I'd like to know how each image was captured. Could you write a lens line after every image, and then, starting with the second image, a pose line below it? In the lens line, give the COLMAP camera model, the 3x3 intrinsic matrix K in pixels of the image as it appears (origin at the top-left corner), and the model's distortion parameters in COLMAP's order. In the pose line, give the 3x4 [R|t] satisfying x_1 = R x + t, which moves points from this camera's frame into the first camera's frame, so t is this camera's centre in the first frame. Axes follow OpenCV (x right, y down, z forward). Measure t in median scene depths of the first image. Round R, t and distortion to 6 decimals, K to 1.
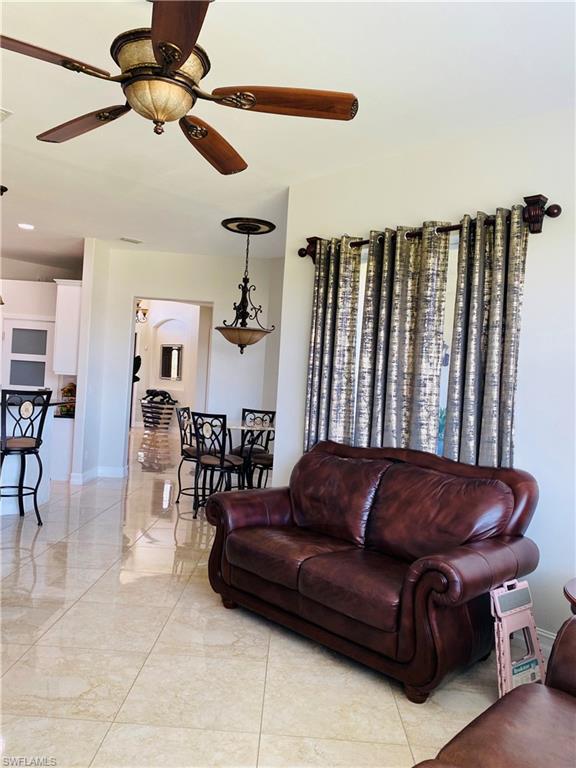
lens RADIAL K [[574.6, 0, 287.1], [0, 574.6, 387.4], [0, 0, 1]] dist [0.066279, -0.160368]
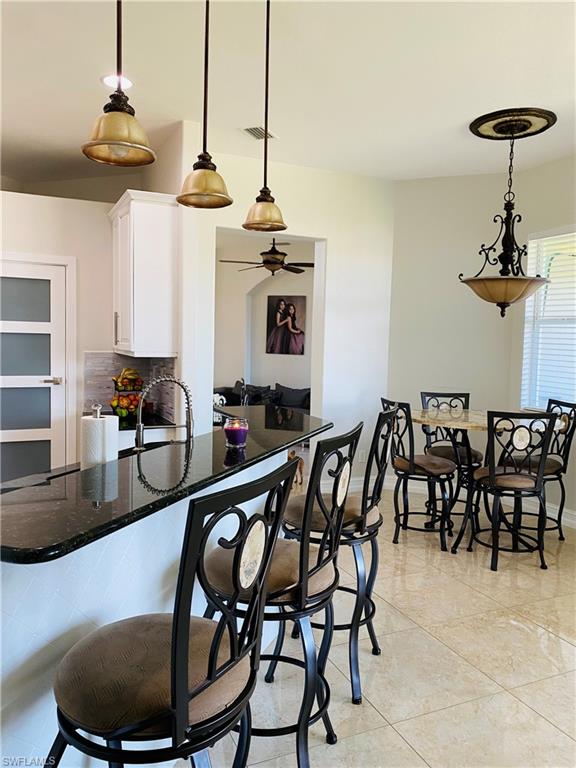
lens RADIAL K [[587.3, 0, 277.2], [0, 587.3, 377.2], [0, 0, 1]] dist [0.011735, -0.000463]
pose [[0.911601, -0.066446, 0.405671, -0.605039], [0.036601, 0.996050, 0.080898, -0.053202], [-0.409444, -0.058899, 0.910432, 0.472649]]
